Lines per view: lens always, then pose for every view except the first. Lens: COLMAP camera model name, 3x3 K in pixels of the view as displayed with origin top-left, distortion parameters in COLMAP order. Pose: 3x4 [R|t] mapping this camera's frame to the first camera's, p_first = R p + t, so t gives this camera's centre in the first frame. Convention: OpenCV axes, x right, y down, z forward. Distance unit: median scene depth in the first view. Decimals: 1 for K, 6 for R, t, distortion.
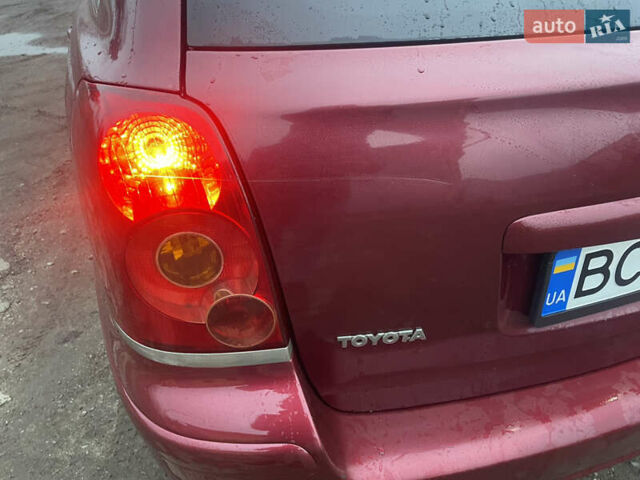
lens RADIAL K [[478.1, 0, 320.0], [0, 478.1, 239.4], [0, 0, 1]] dist [0.066135, -0.018197]
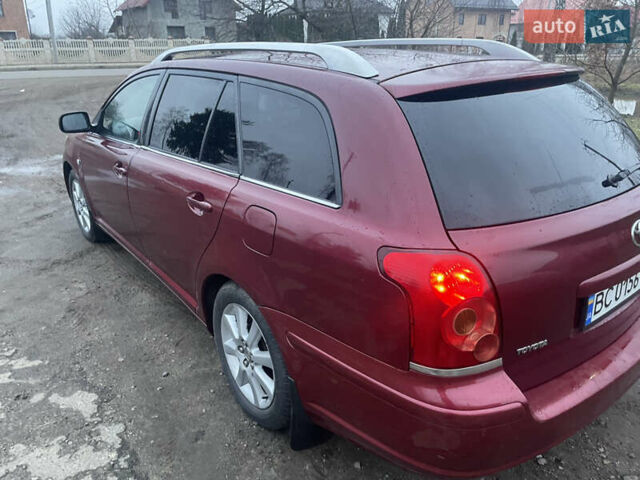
lens RADIAL K [[478.1, 0, 320.1], [0, 478.1, 241.3], [0, 0, 1]] dist [0.066135, -0.018197]
pose [[0.945525, -0.111240, 0.305955, -1.306799], [0.169010, 0.970968, -0.169282, -0.045107], [-0.278242, 0.211770, 0.936875, -0.823403]]
